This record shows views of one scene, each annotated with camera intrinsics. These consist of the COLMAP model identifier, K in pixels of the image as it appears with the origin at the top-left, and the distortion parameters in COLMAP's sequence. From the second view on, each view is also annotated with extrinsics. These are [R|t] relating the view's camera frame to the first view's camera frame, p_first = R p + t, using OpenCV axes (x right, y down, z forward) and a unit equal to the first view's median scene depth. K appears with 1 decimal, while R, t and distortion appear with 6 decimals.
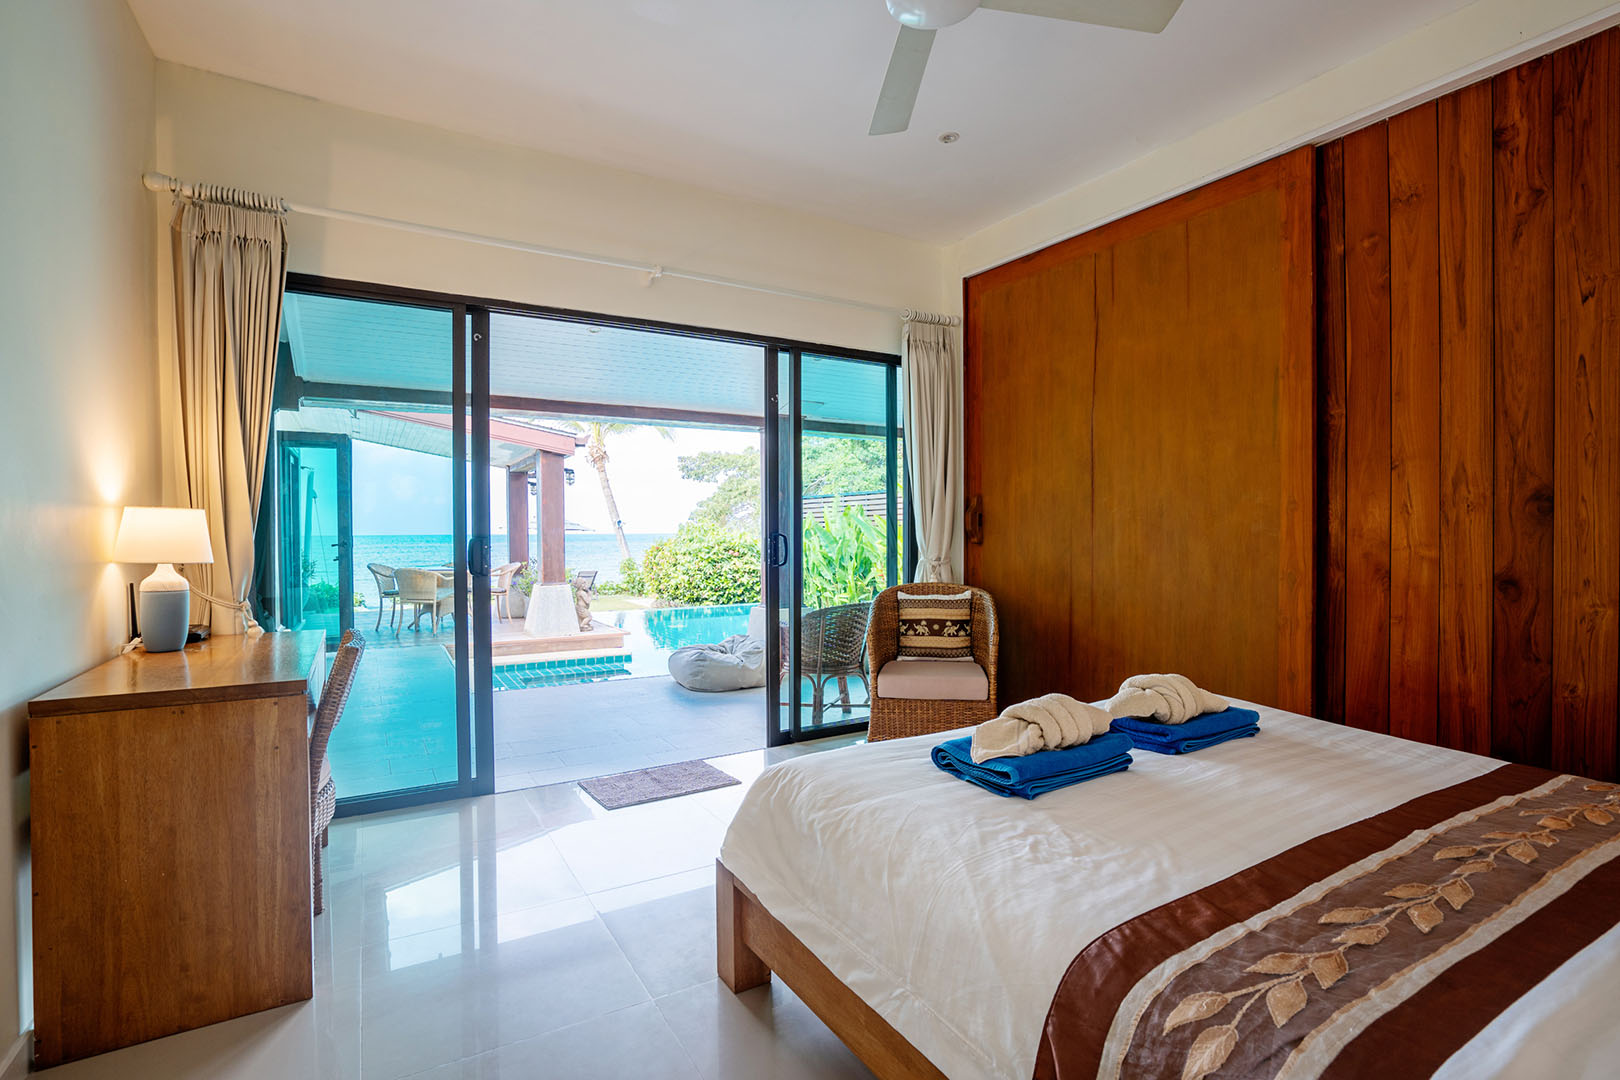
lens RADIAL K [[749.3, 0, 797.7], [0, 749.3, 539.8], [0, 0, 1]] dist [-0.065396, 0.022360]
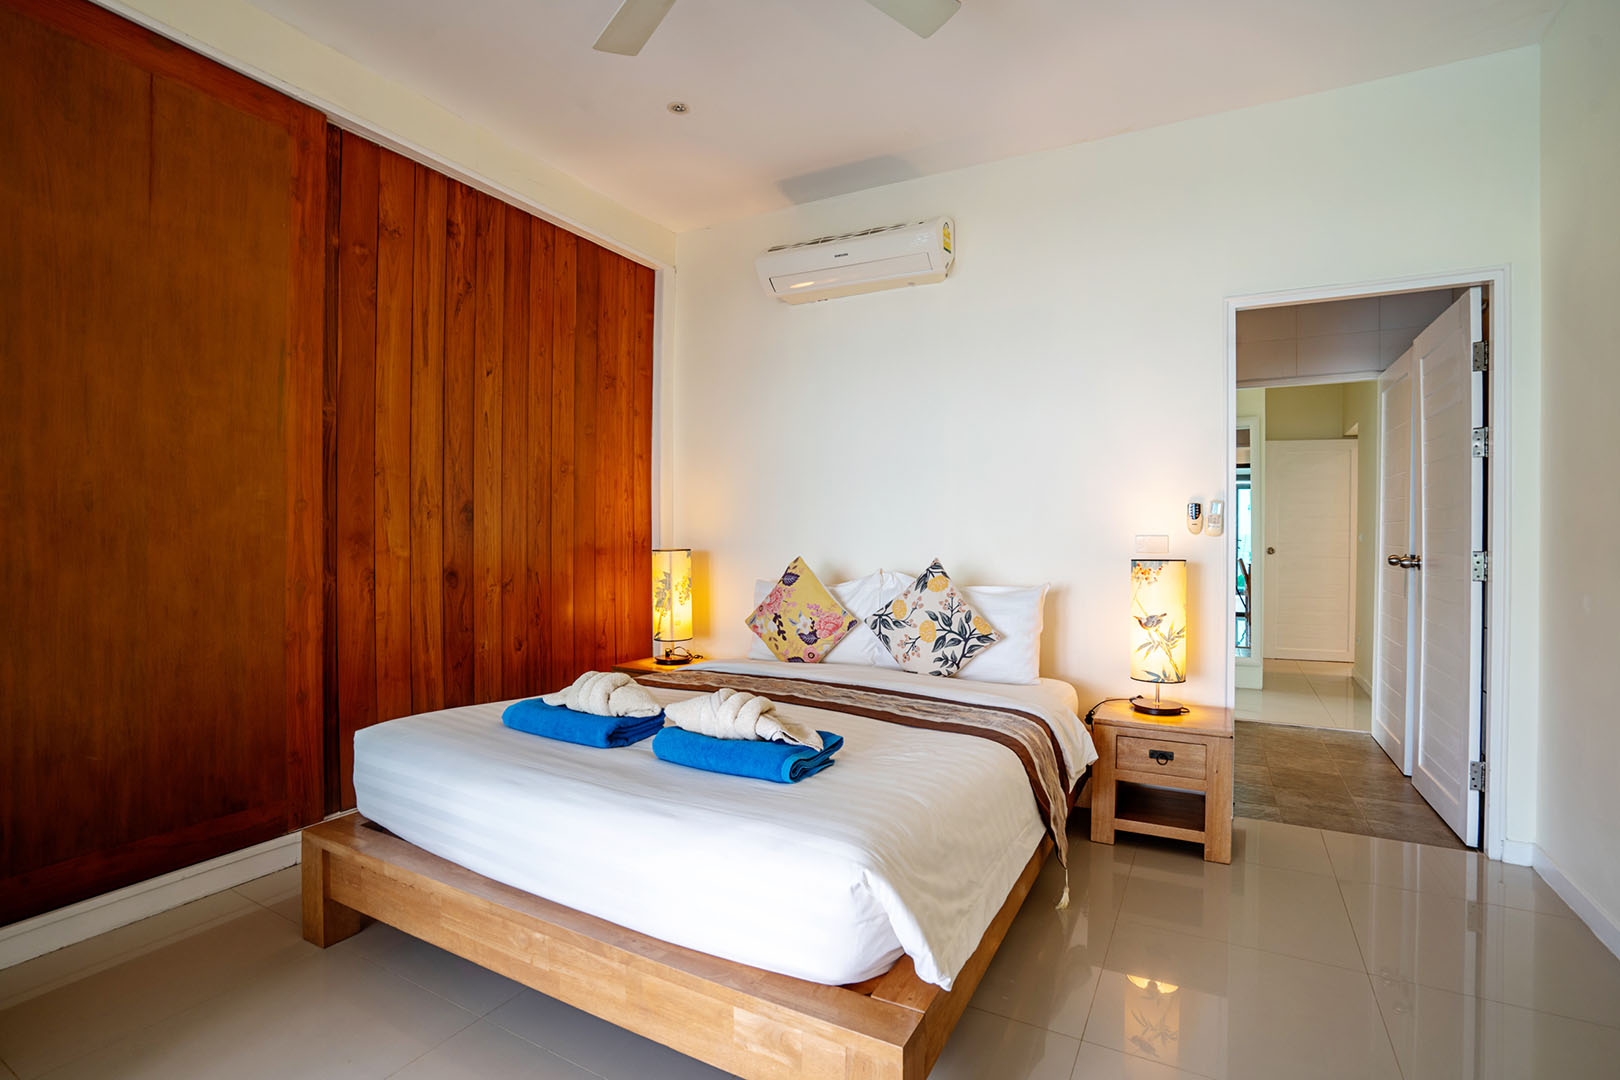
lens RADIAL K [[771.5, 0, 810.0], [0, 771.5, 540.0], [0, 0, 1]] dist [-0.065783, 0.027121]
pose [[-0.518462, -0.003967, 0.855091, -0.434501], [0.005888, 0.999949, 0.008210, -0.007733], [-0.855080, 0.009292, -0.518412, 0.978078]]
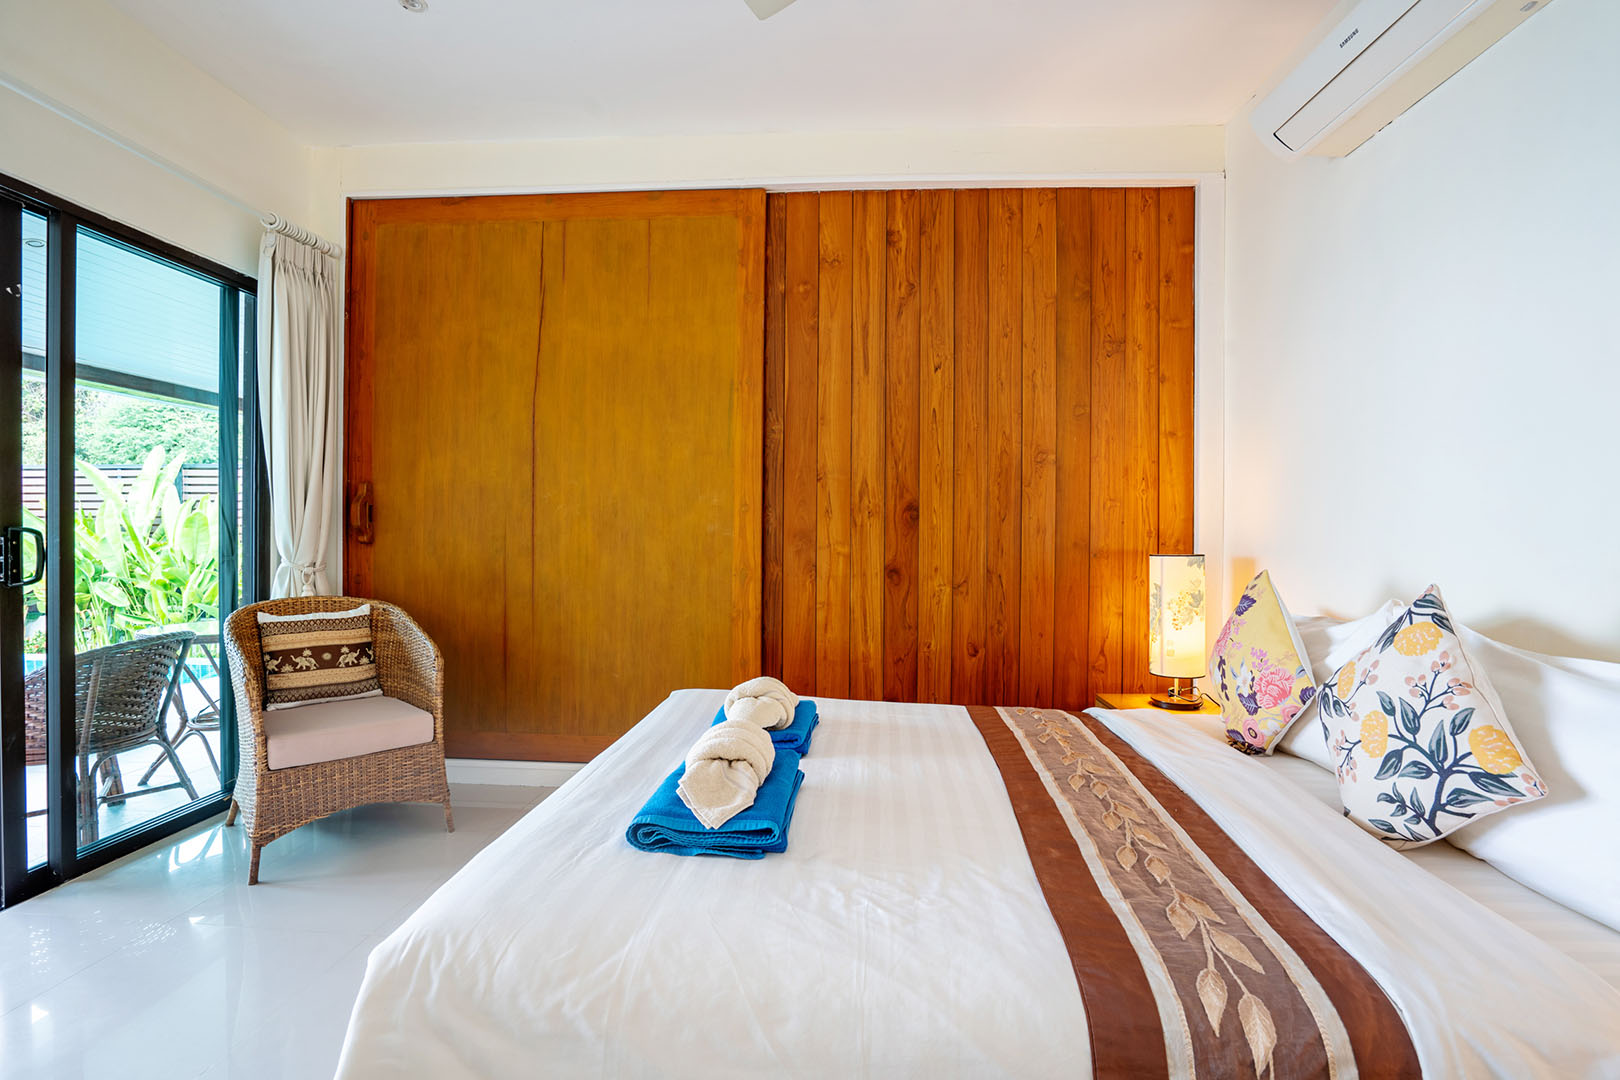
lens RADIAL K [[749.3, 0, 797.7], [0, 749.3, 539.8], [0, 0, 1]] dist [-0.065396, 0.022360]
pose [[0.566911, -0.001132, 0.823778, -0.215019], [-0.001371, 0.999996, 0.002318, -0.001480], [-0.823778, -0.002444, 0.566908, 0.302811]]
